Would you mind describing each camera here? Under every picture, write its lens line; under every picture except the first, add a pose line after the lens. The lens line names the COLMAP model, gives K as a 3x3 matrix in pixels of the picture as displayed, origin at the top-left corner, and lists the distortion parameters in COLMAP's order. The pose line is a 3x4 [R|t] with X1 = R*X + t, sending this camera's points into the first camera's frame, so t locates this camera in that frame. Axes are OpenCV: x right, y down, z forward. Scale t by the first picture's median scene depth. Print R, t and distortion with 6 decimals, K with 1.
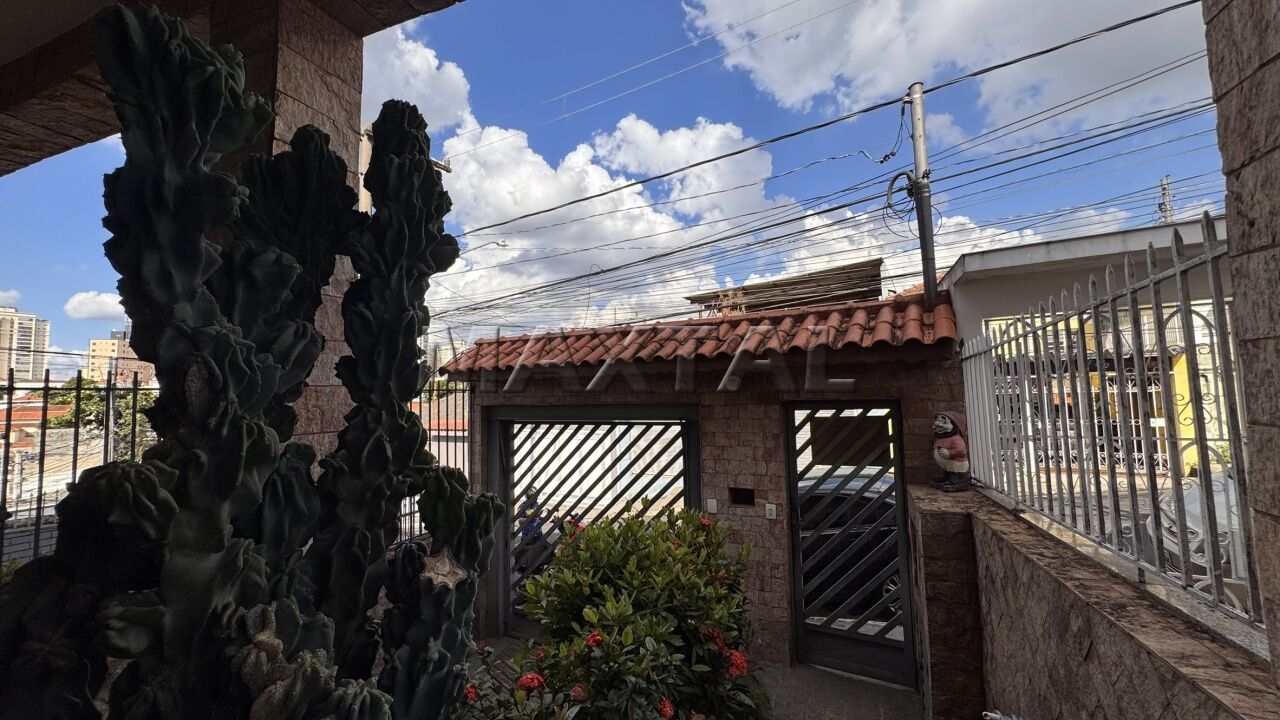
lens RADIAL K [[507.6, 0, 640.5], [0, 507.6, 358.1], [0, 0, 1]] dist [-0.001646, 0.000121]
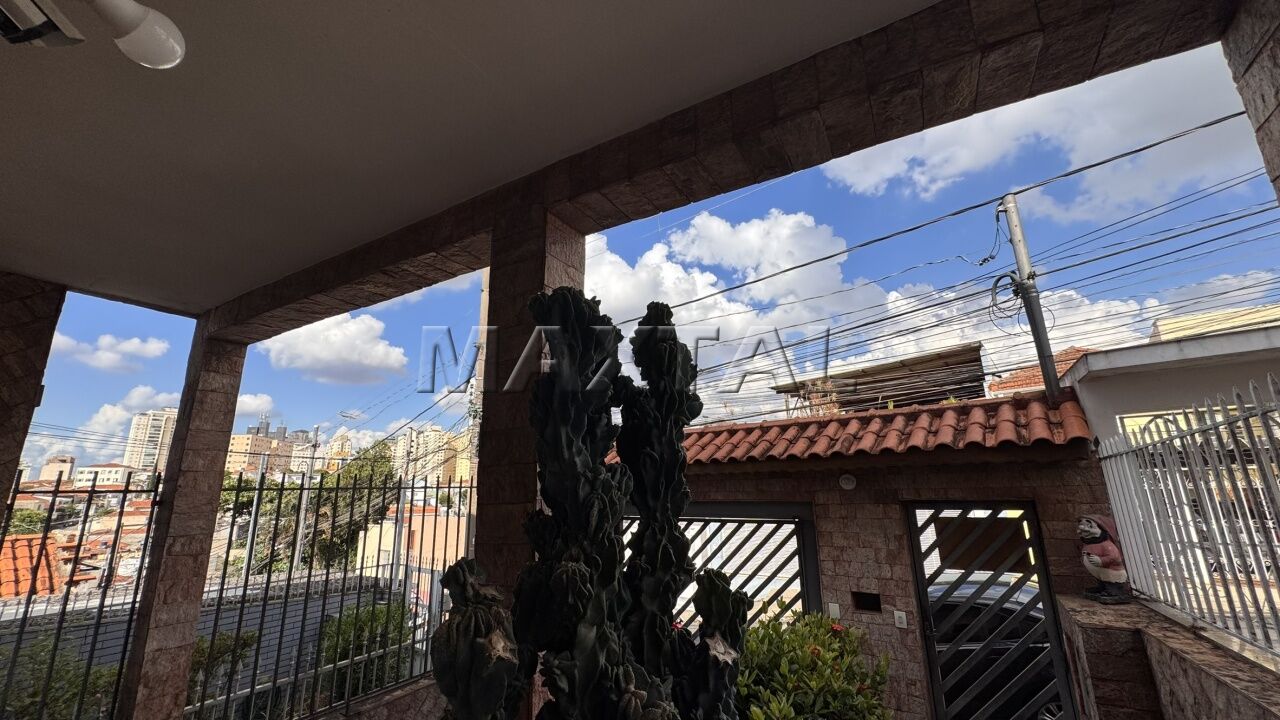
lens RADIAL K [[509.6, 0, 642.2], [0, 509.6, 358.8], [0, 0, 1]] dist [-0.001146, 0.001065]
pose [[0.989105, -0.033412, -0.143369, -0.082396], [0.008424, 0.985153, -0.171474, -0.025323], [0.146970, 0.168398, 0.974701, -0.106180]]
